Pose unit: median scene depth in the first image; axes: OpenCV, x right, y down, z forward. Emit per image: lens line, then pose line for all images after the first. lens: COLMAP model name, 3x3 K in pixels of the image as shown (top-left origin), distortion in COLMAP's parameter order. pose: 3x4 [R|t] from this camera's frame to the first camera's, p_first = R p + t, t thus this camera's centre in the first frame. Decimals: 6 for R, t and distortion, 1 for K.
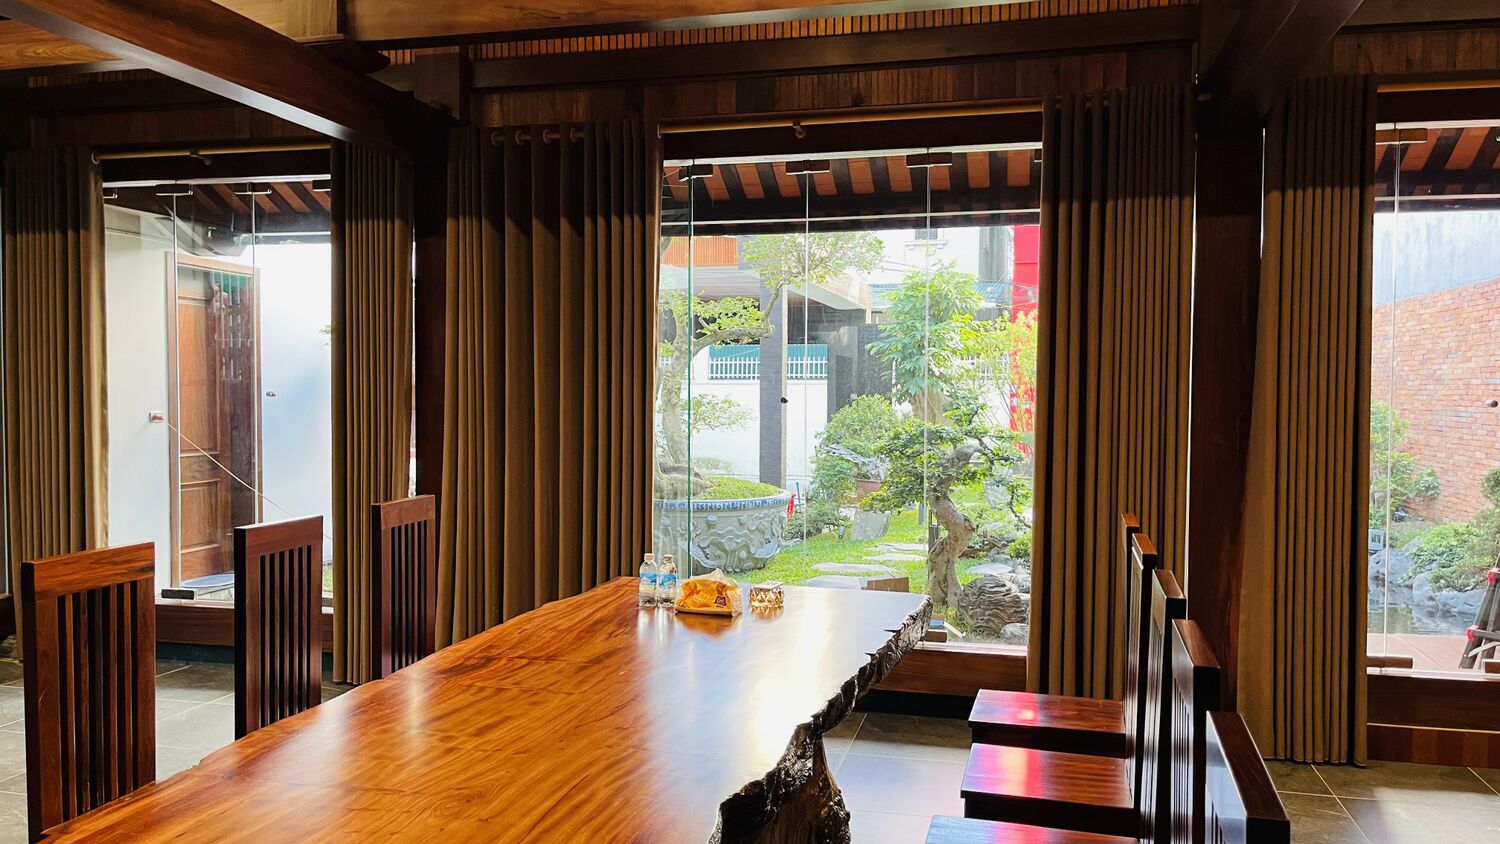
lens RADIAL K [[1124.1, 0, 744.4], [0, 1124.1, 424.6], [0, 0, 1]] dist [0.065827, -0.091893]
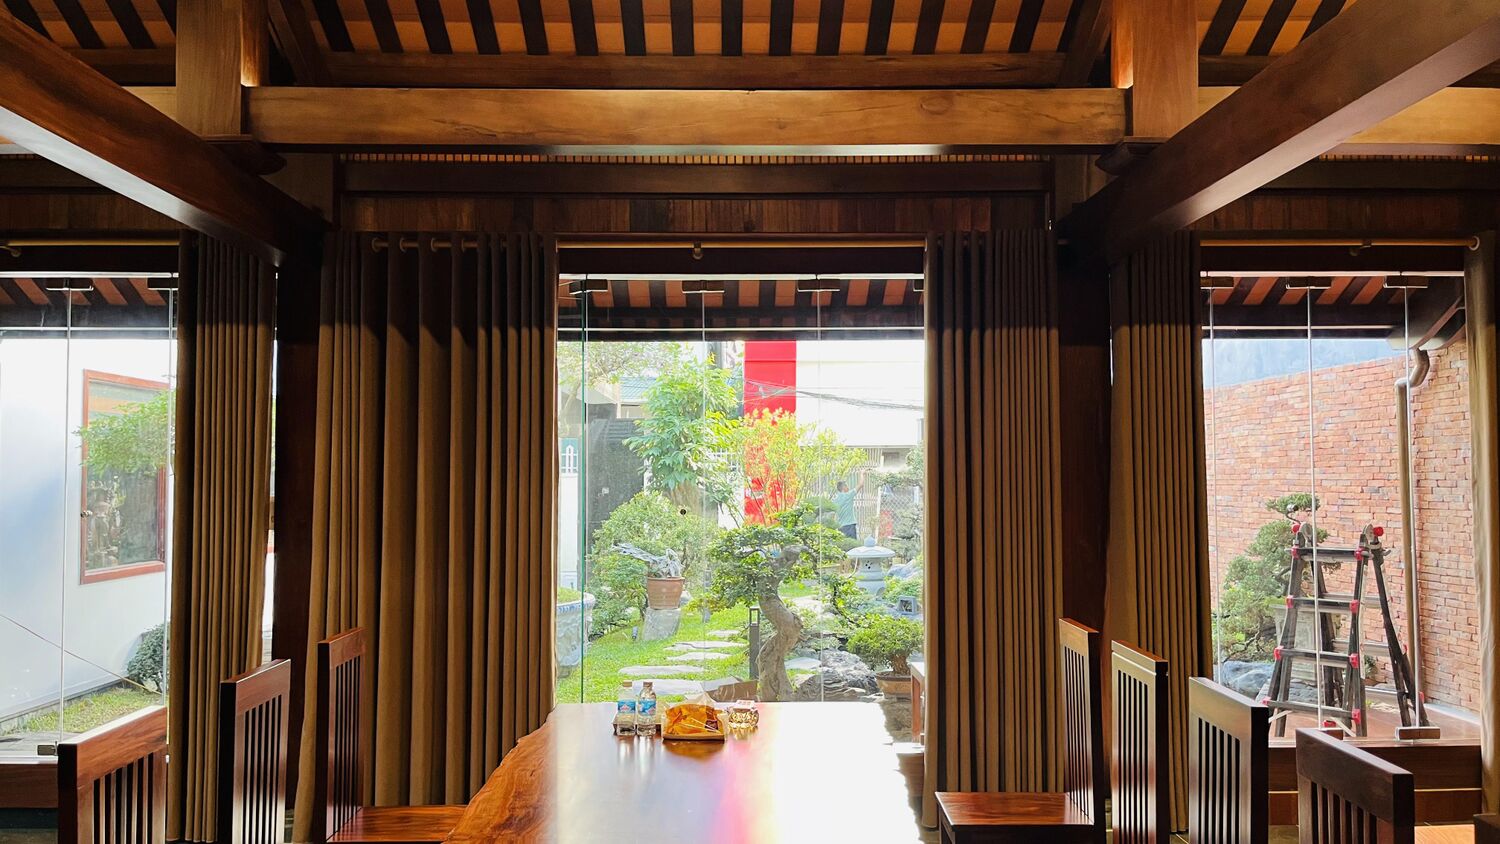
lens RADIAL K [[1124.1, 0, 744.4], [0, 1124.1, 424.6], [0, 0, 1]] dist [0.065827, -0.091893]
pose [[0.964376, 0.002025, 0.264529, -0.181071], [0.018546, 0.996992, -0.075247, -0.023356], [-0.263886, 0.077472, 0.961438, 0.006000]]
